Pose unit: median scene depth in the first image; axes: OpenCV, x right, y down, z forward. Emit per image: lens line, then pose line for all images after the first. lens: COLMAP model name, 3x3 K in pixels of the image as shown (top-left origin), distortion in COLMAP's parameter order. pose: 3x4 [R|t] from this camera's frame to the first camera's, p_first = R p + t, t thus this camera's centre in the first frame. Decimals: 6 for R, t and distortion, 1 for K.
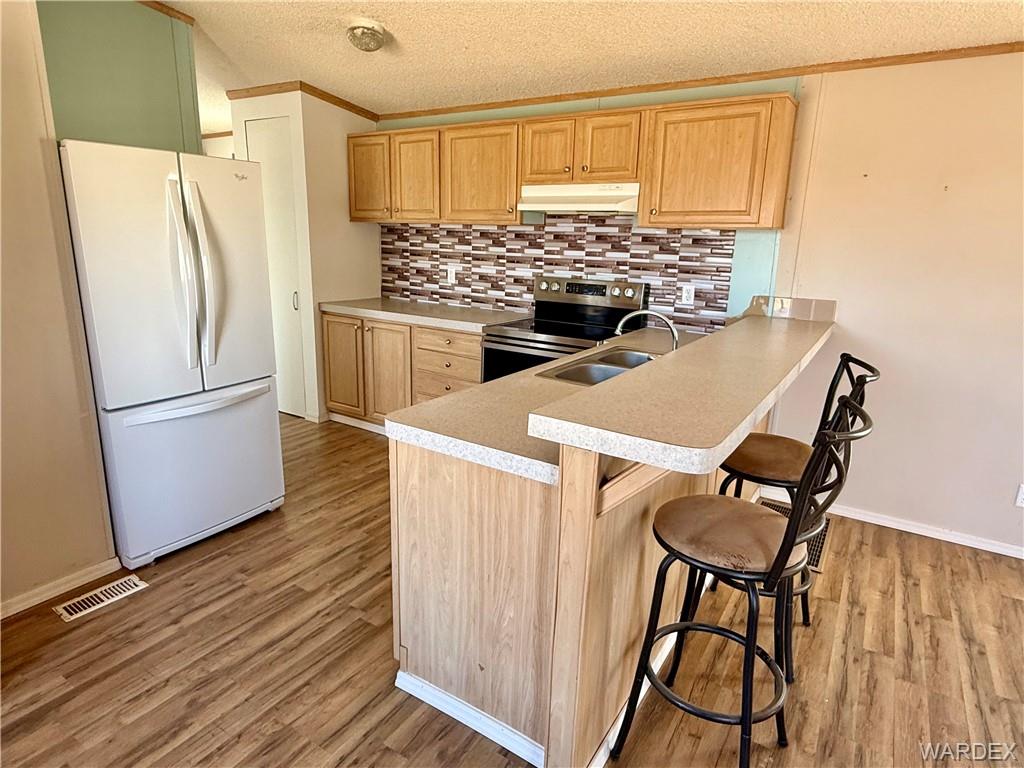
lens RADIAL K [[586.6, 0, 513.6], [0, 586.6, 379.3], [0, 0, 1]] dist [0.000230, -0.001285]
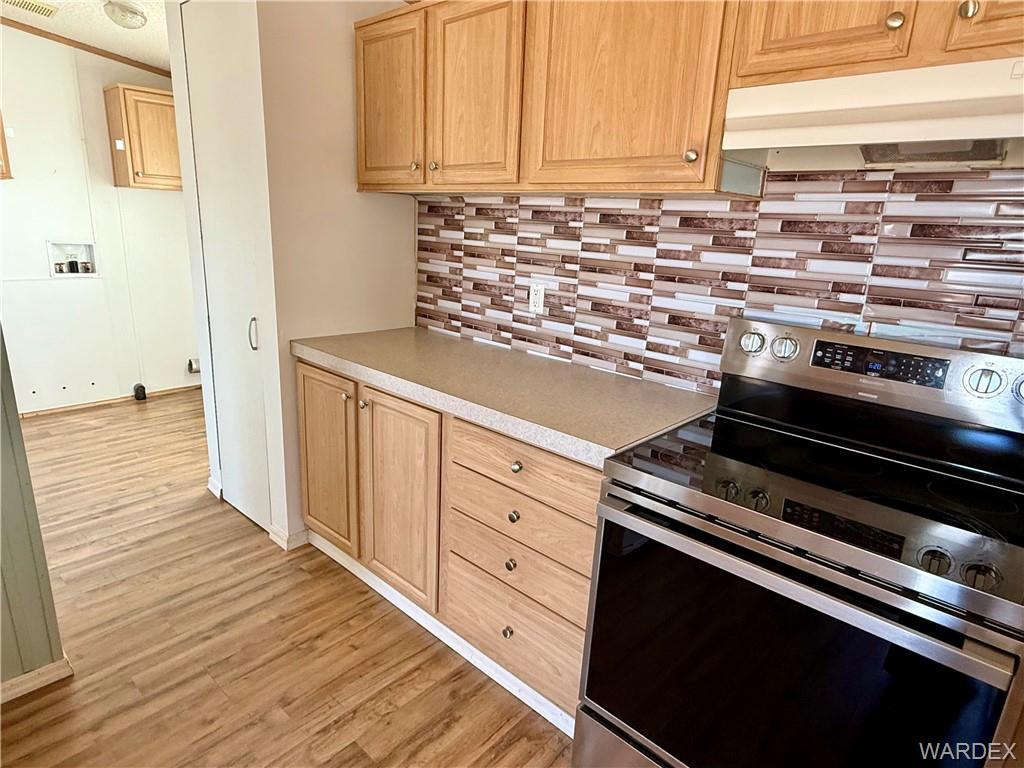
lens RADIAL K [[586.6, 0, 506.3], [0, 586.6, 381.9], [0, 0, 1]] dist [0.000230, -0.001285]
pose [[0.985604, 0.060304, -0.157952, -0.048531], [-0.056907, 0.998042, 0.025942, -0.119798], [0.159207, -0.016580, 0.987106, 0.505005]]
